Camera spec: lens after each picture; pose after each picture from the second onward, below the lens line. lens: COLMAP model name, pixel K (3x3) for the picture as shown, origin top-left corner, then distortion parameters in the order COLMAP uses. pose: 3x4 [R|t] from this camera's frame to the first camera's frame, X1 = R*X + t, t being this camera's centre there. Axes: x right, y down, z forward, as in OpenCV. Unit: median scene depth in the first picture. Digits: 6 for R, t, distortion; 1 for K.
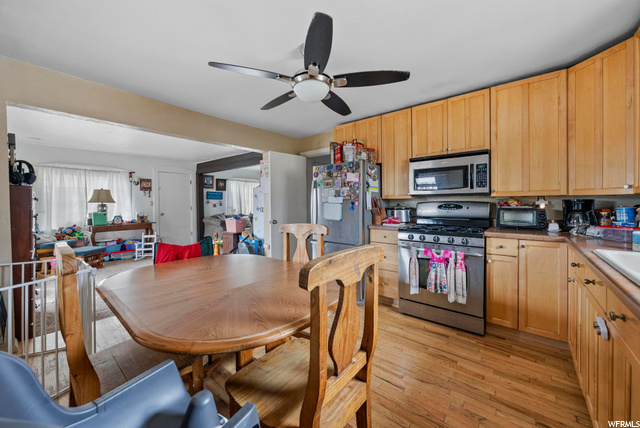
lens RADIAL K [[245.5, 0, 318.4], [0, 245.5, 205.5], [0, 0, 1]] dist [-0.001489, -0.000184]
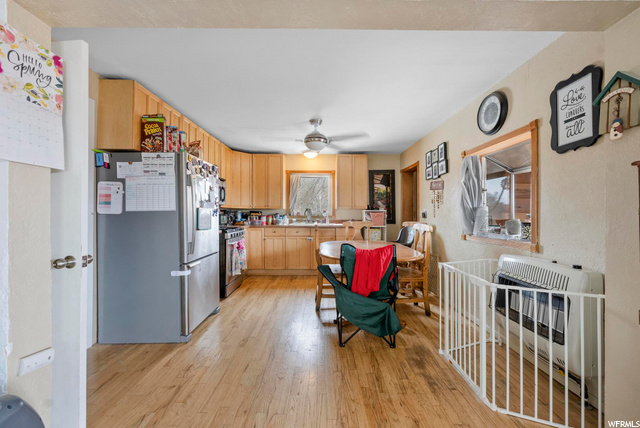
lens RADIAL K [[265.6, 0, 320.0], [0, 265.6, 214.0], [0, 0, 1]] dist [-0.000082, -0.000022]
pose [[-0.646983, 0.005684, 0.762483, -0.933740], [0.008618, 0.999963, -0.000142, 0.013989], [-0.762456, 0.006479, -0.647008, 1.397151]]
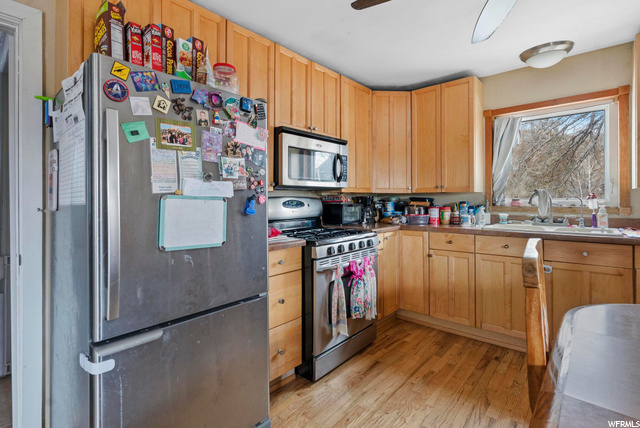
lens RADIAL K [[308.9, 0, 318.9], [0, 308.9, 198.5], [0, 0, 1]] dist [0.001506, 0.000499]
pose [[0.019800, 0.008198, 0.999770, -0.391622], [0.014512, 0.999859, -0.008486, -0.003150], [-0.999699, 0.014677, 0.019678, 0.896187]]
